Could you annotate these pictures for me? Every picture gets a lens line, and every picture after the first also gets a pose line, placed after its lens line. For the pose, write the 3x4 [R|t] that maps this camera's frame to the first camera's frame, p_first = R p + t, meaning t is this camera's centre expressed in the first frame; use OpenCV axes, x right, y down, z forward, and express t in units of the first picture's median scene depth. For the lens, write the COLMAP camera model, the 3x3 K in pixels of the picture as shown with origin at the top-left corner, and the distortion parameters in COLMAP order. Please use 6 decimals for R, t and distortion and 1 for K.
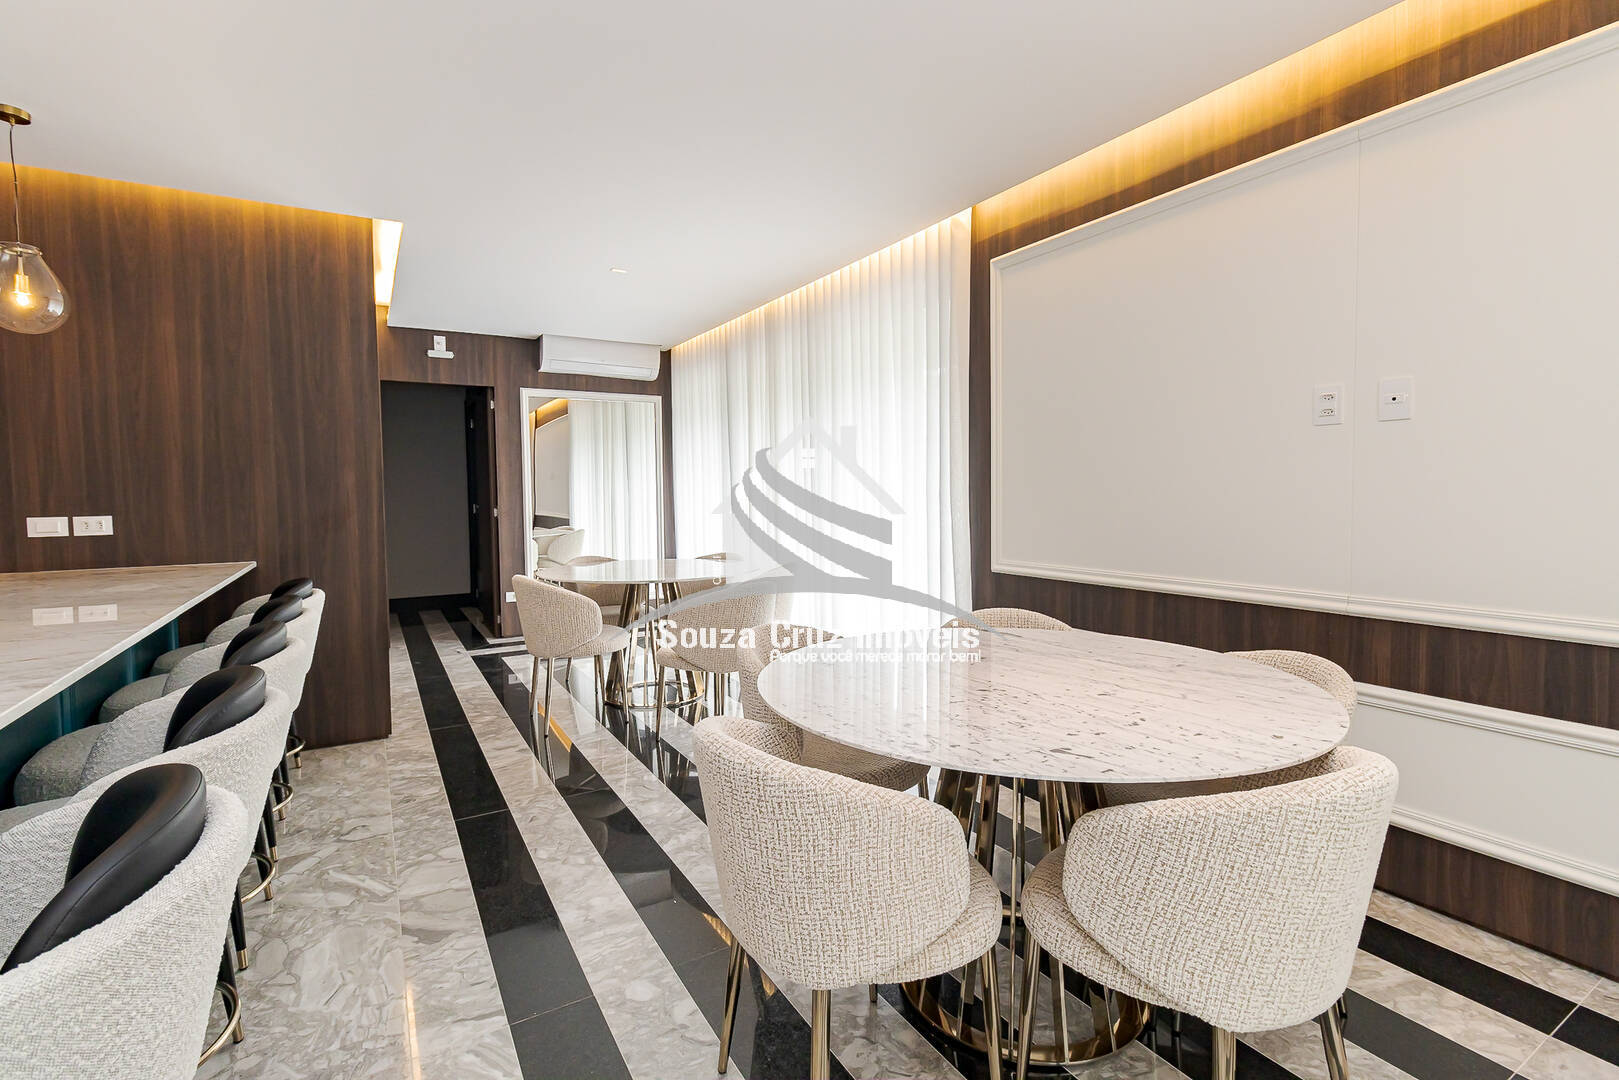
lens RADIAL K [[745.7, 0, 810.0], [0, 745.7, 533.0], [0, 0, 1]] dist [-0.000223, -0.000058]
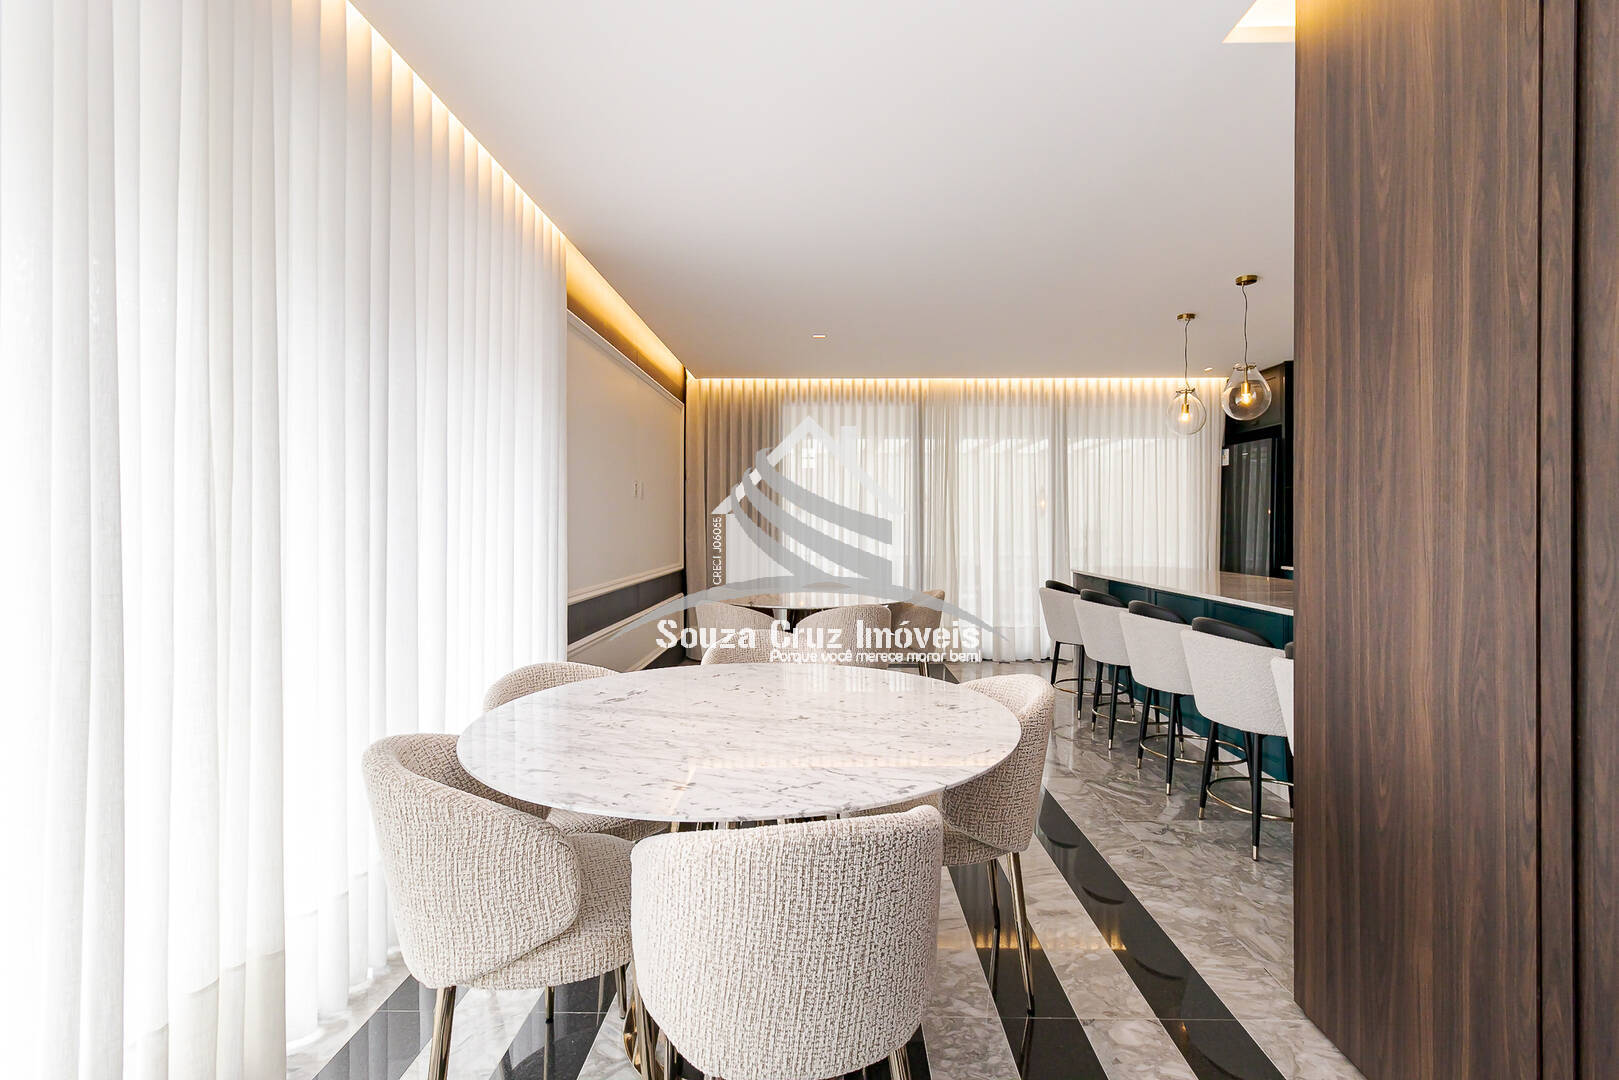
lens RADIAL K [[745.7, 0, 809.7], [0, 745.7, 528.5], [0, 0, 1]] dist [-0.000223, -0.000058]
pose [[-0.844780, 0.000738, 0.535113, -0.705800], [0.030573, 0.998432, 0.046888, -0.106670], [-0.534239, 0.055970, -0.843478, 2.017953]]
